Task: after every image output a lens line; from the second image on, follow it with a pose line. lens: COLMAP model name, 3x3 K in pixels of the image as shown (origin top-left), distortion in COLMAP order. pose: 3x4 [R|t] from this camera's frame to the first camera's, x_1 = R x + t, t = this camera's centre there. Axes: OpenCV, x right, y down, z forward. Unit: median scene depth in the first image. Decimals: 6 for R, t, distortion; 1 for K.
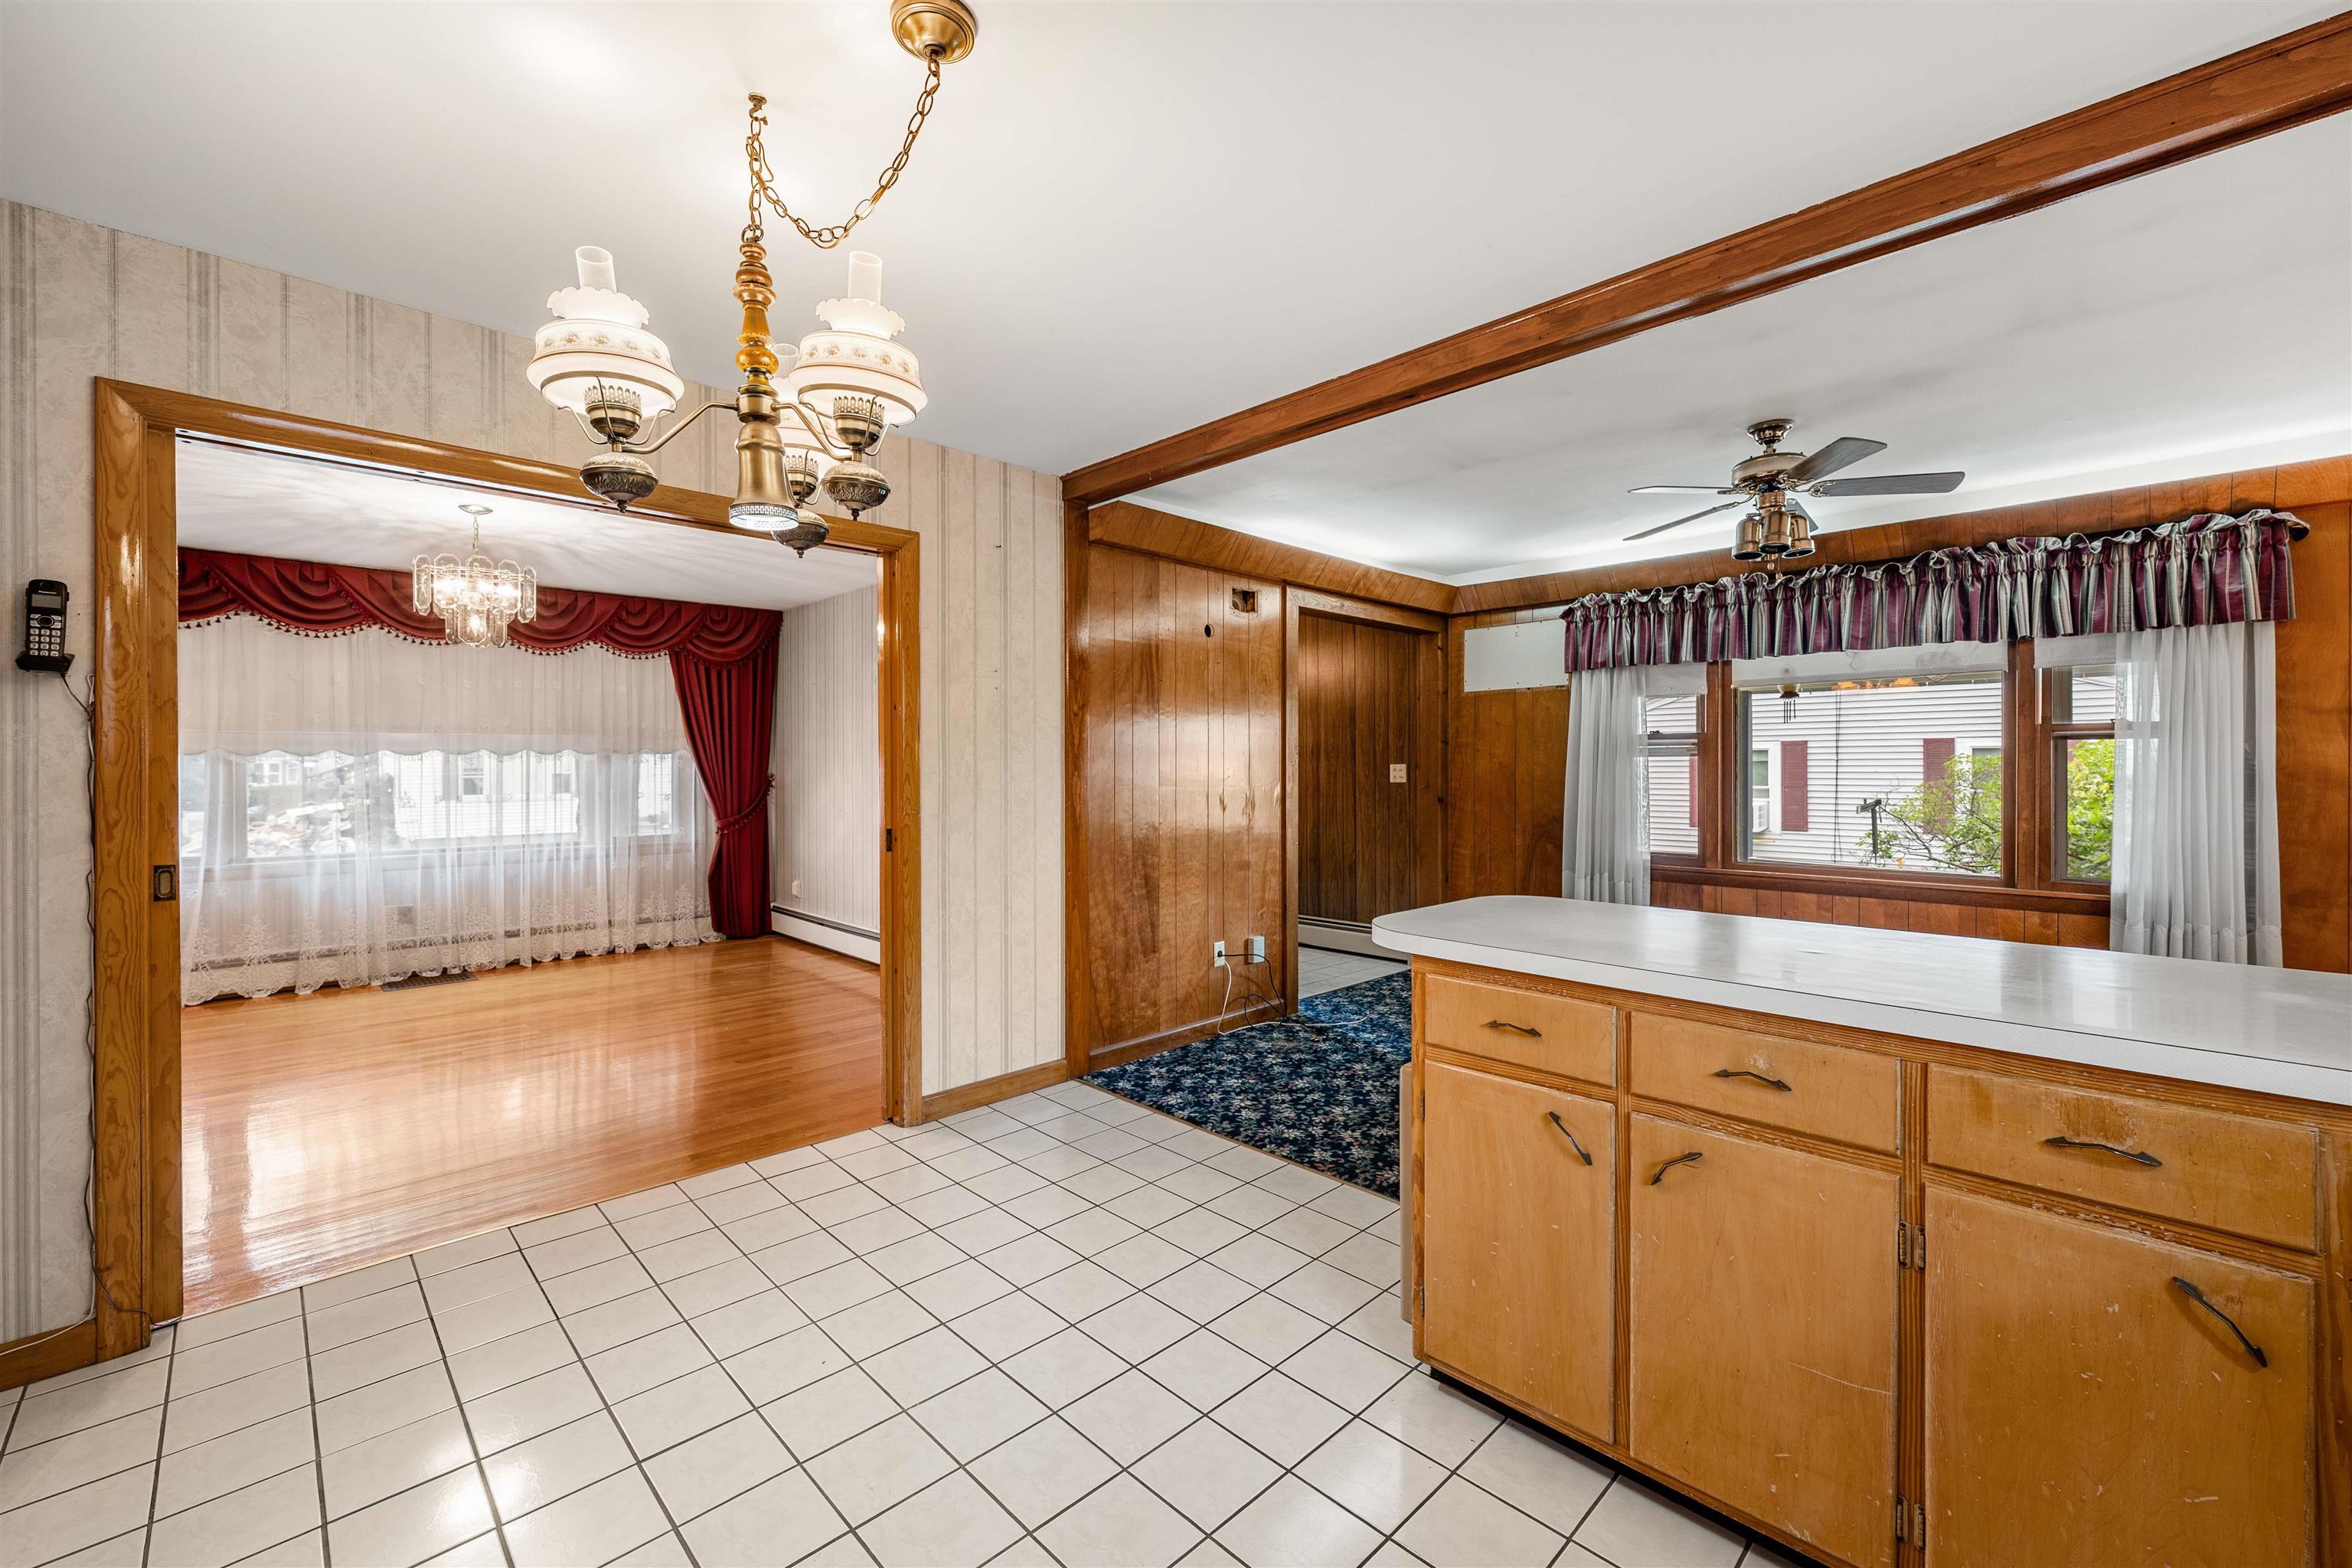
lens RADIAL K [[946.6, 0, 1182.5], [0, 946.6, 771.6], [0, 0, 1]] dist [-0.001616, -0.000250]
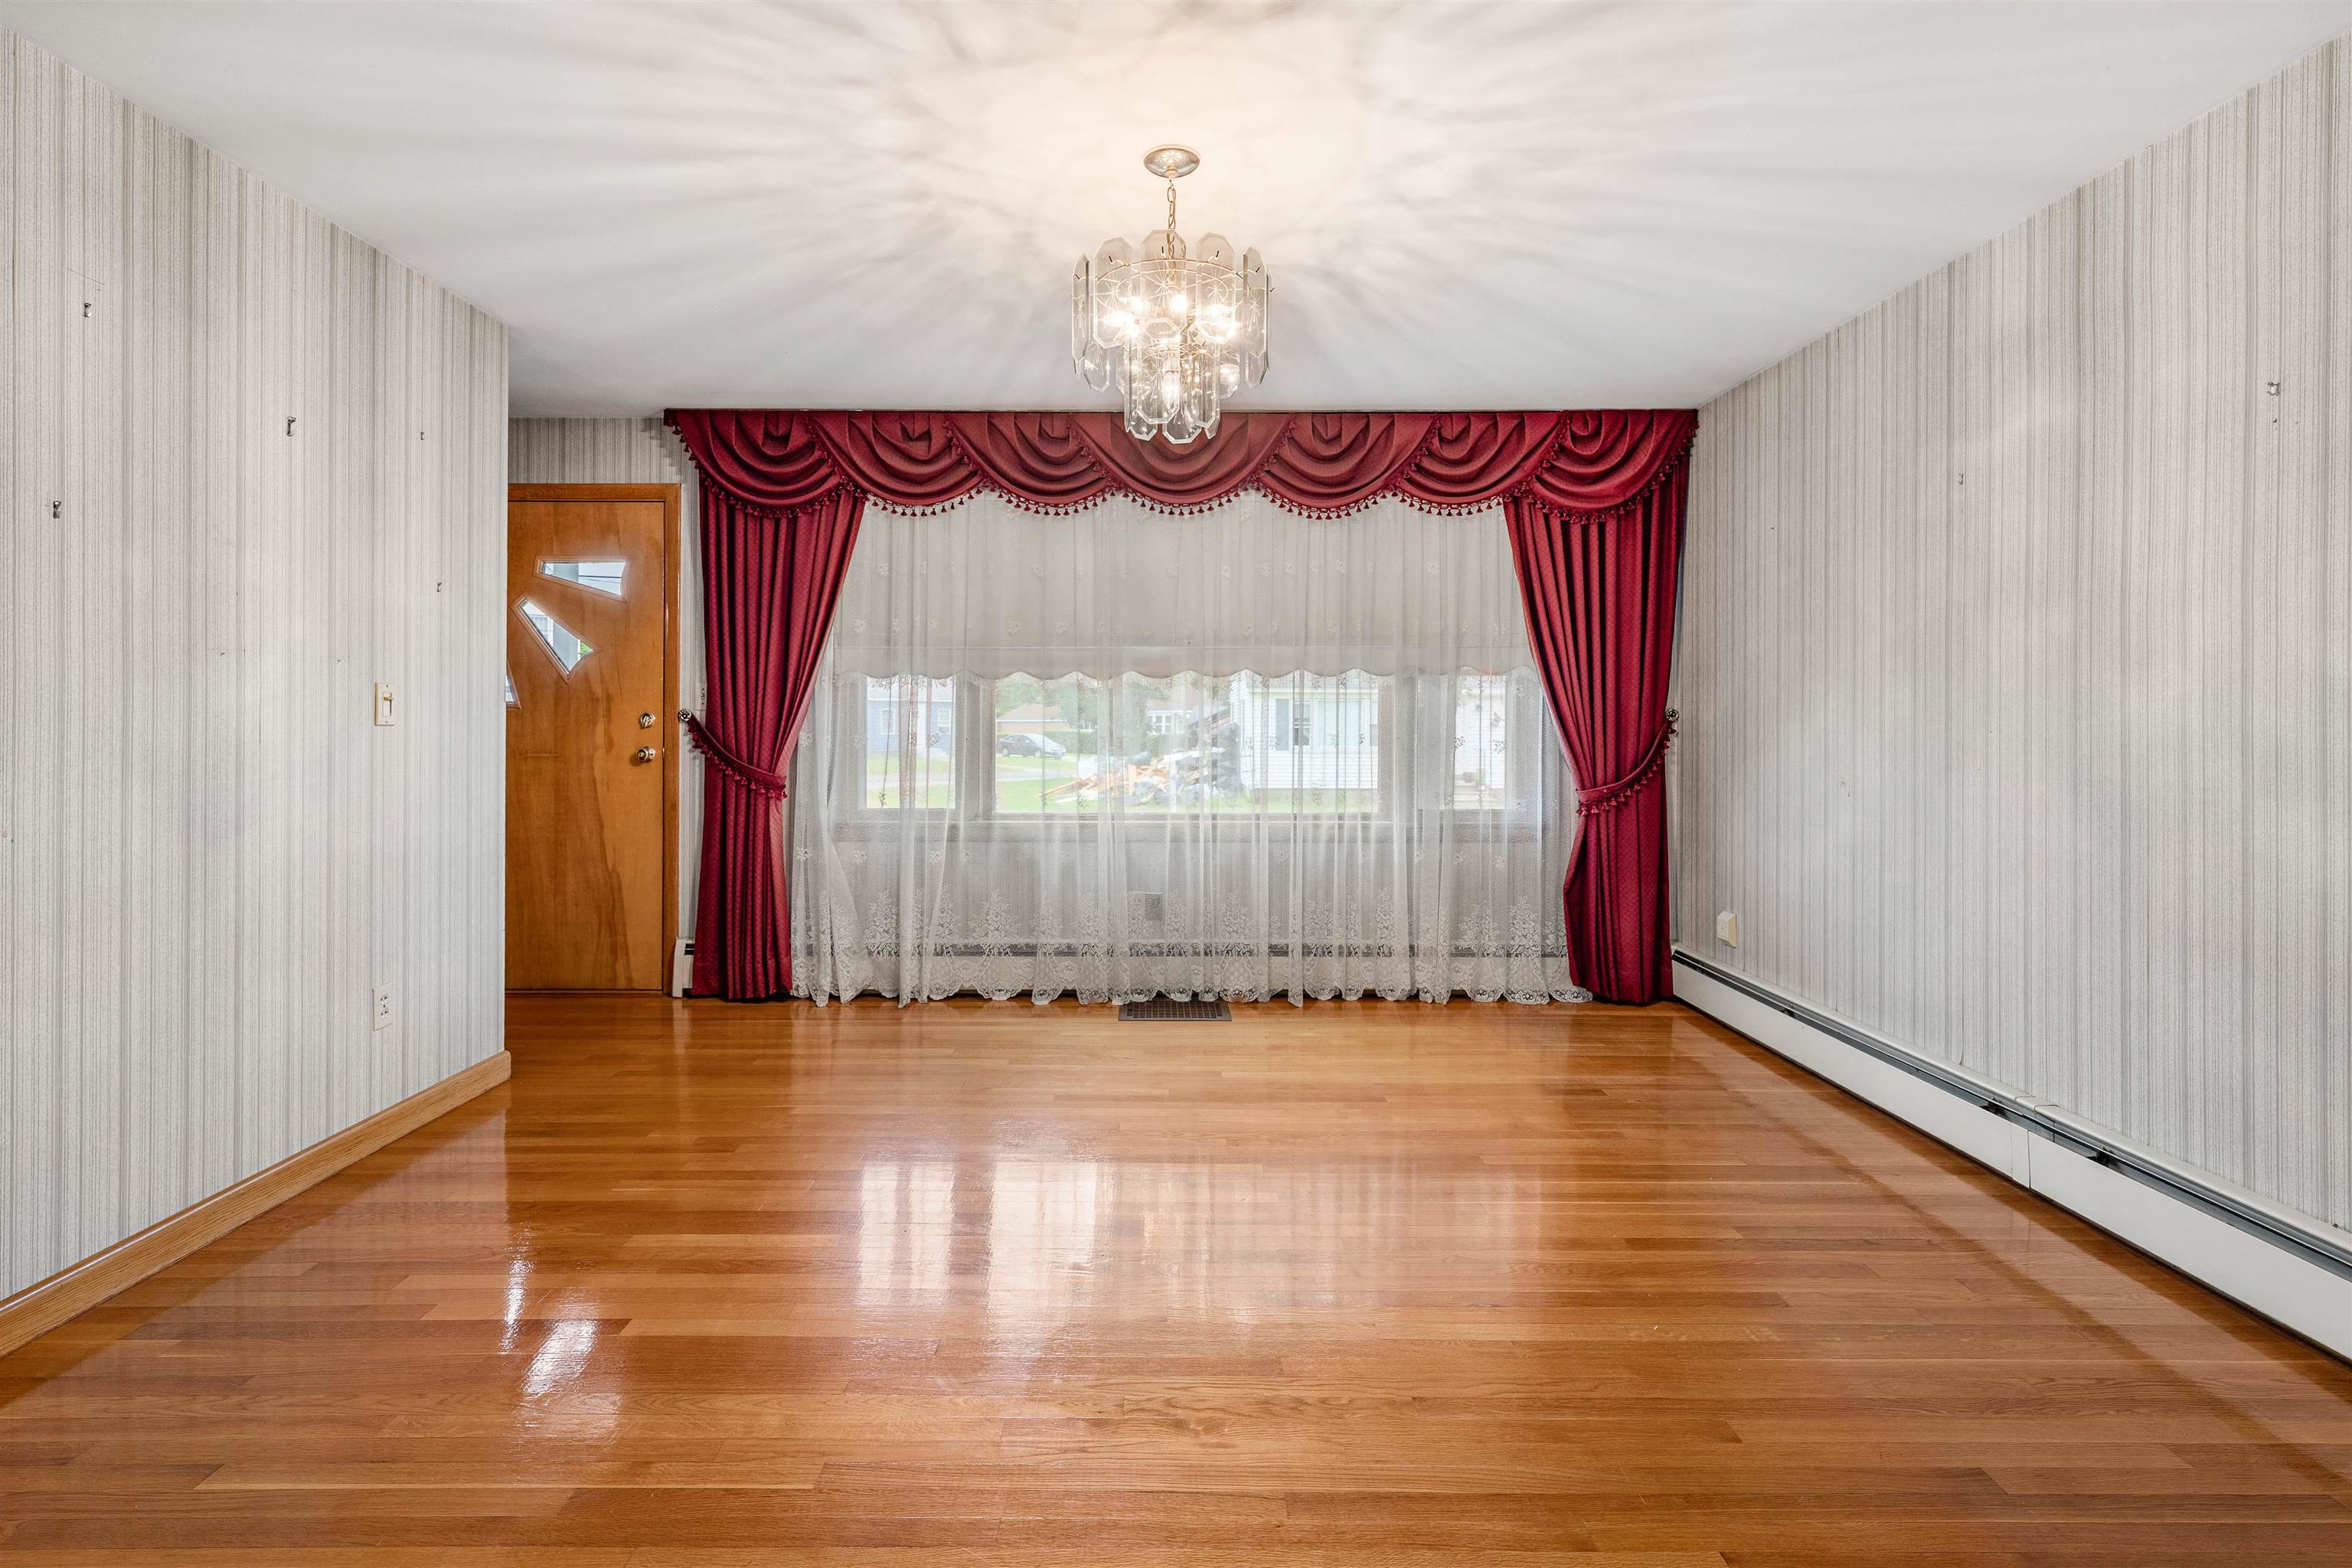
lens RADIAL K [[1073.6, 0, 1133.1], [0, 1073.6, 721.0], [0, 0, 1]] dist [0.004142, -0.001944]
pose [[0.694066, 0.002606, -0.719907, -0.246085], [-0.007173, 0.999969, -0.003295, 0.016209], [0.719876, 0.007451, 0.694063, 0.412655]]
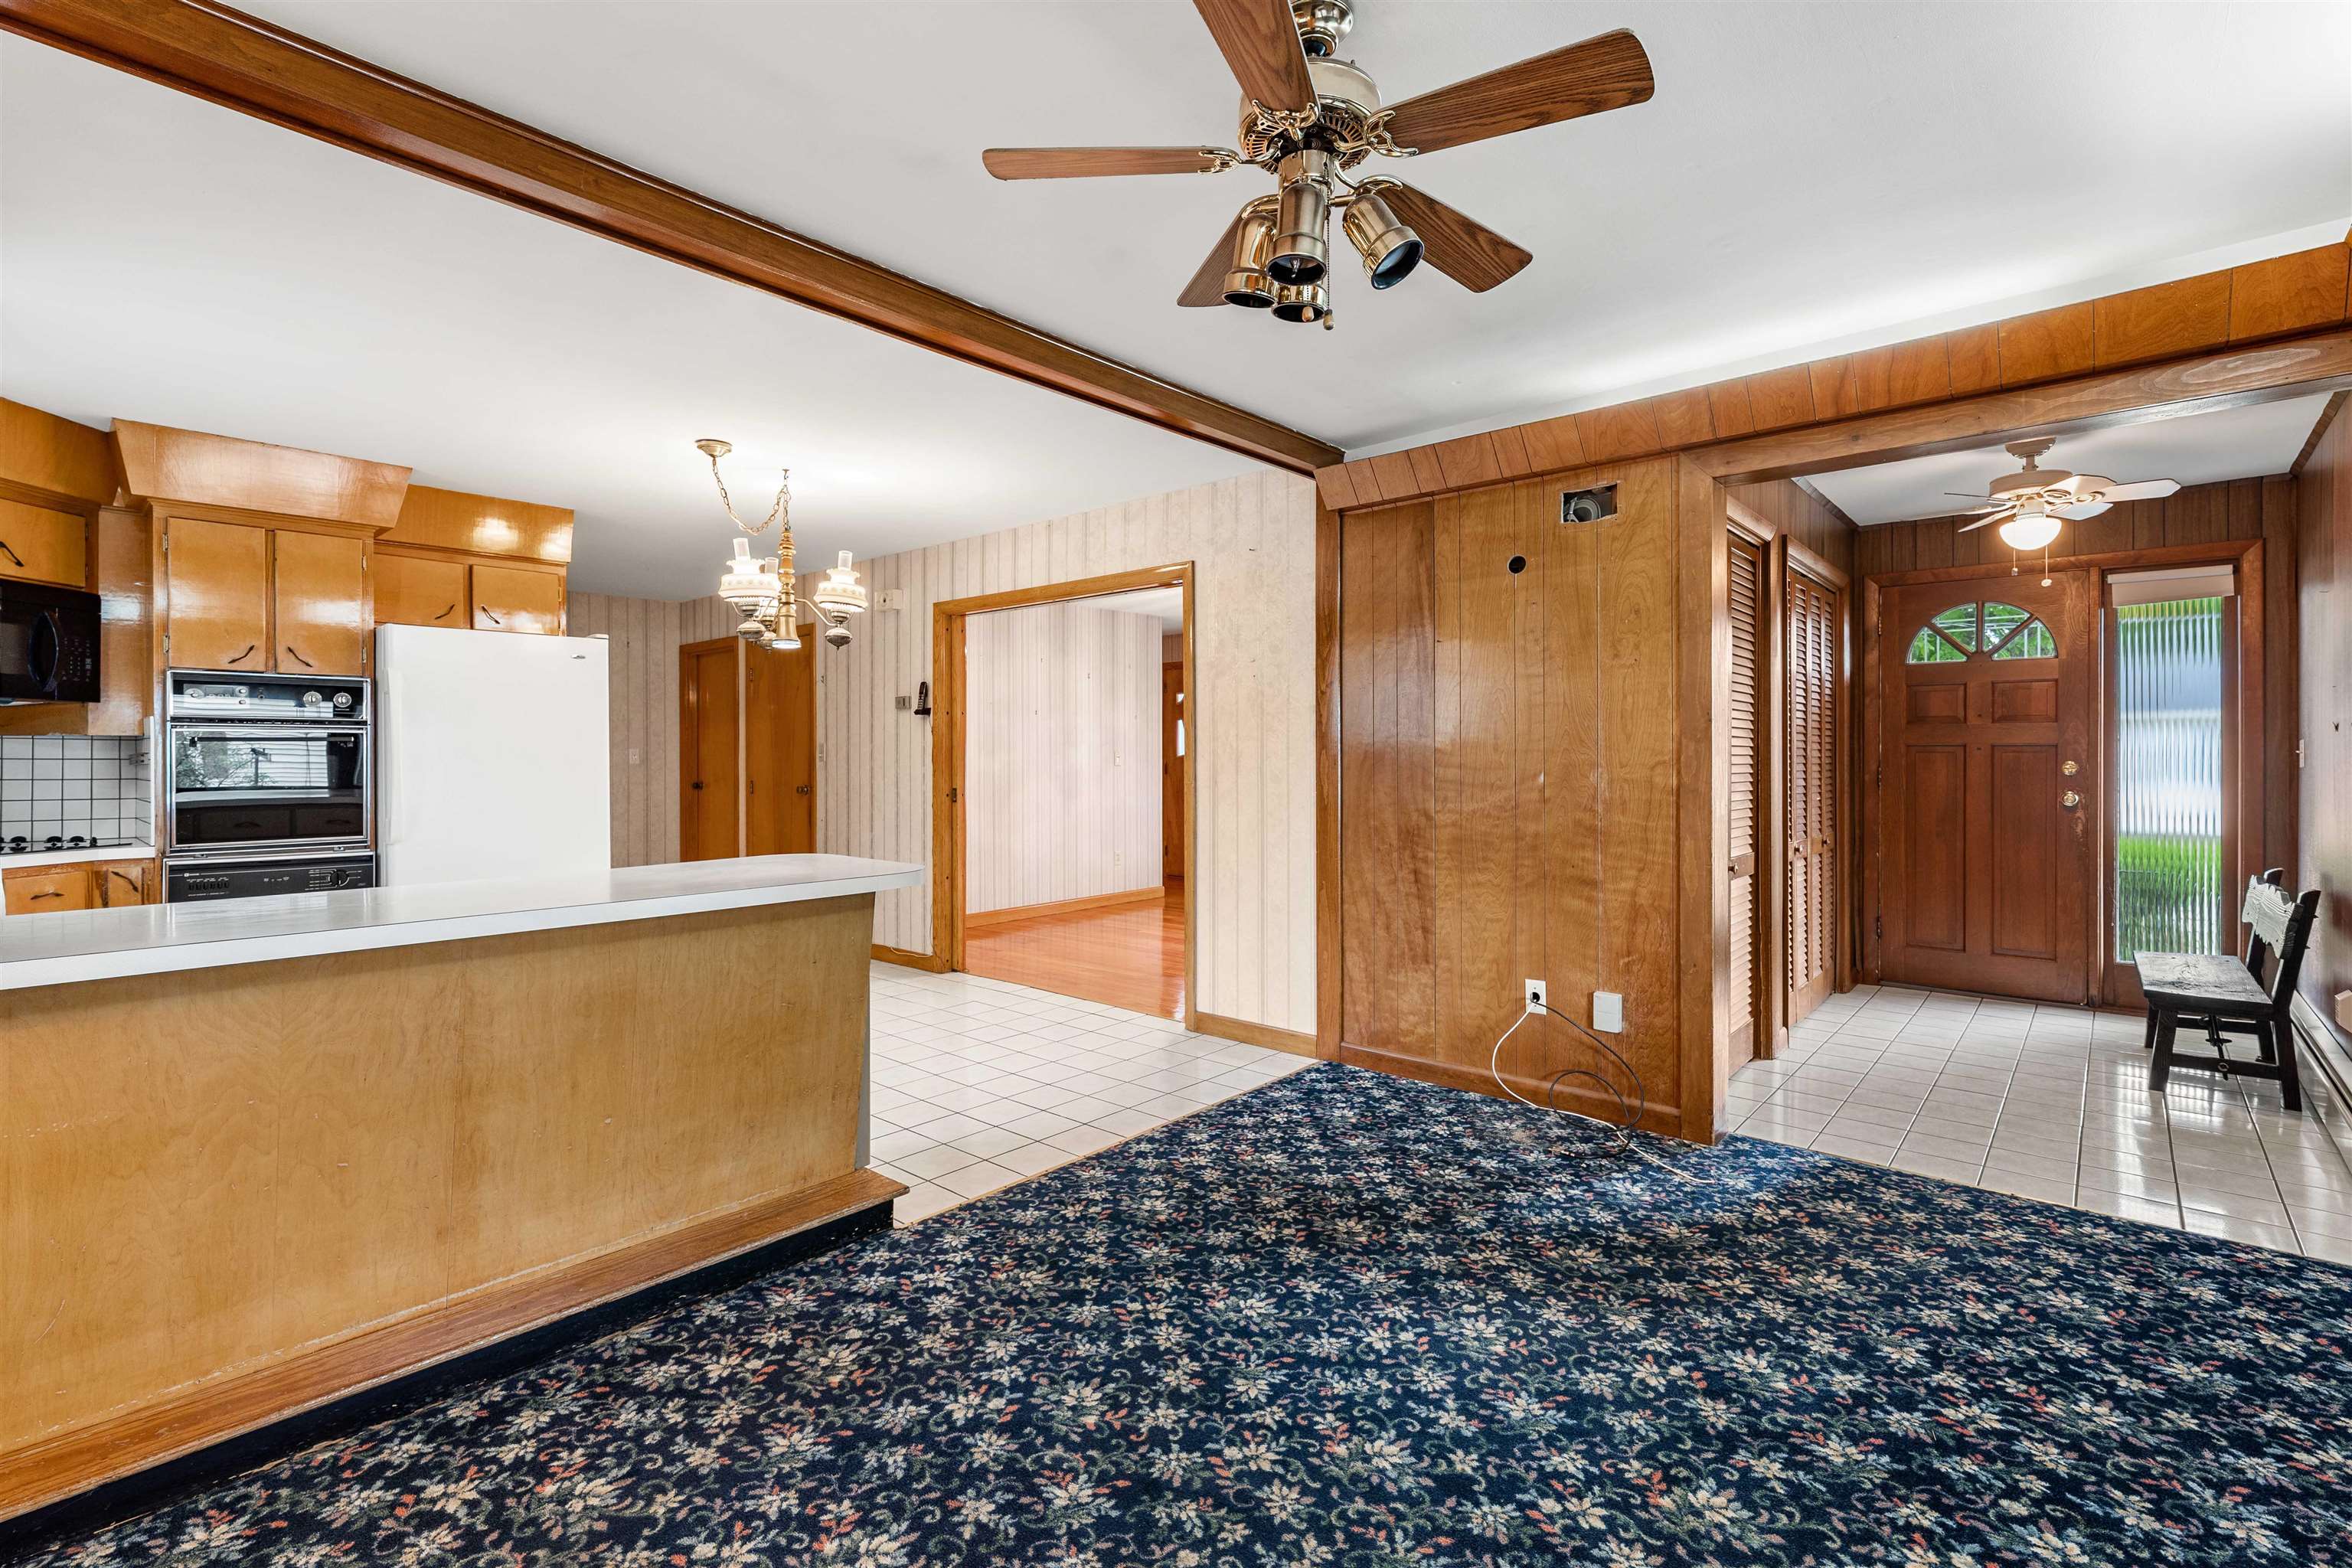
lens RADIAL K [[1073.6, 0, 1190.9], [0, 1073.6, 760.7], [0, 0, 1]] dist [0.004142, -0.001944]
pose [[0.071611, 0.007788, -0.997402, 0.641308], [-0.000266, 0.999970, 0.007789, 0.000727], [0.997433, -0.000292, 0.071611, 0.501684]]
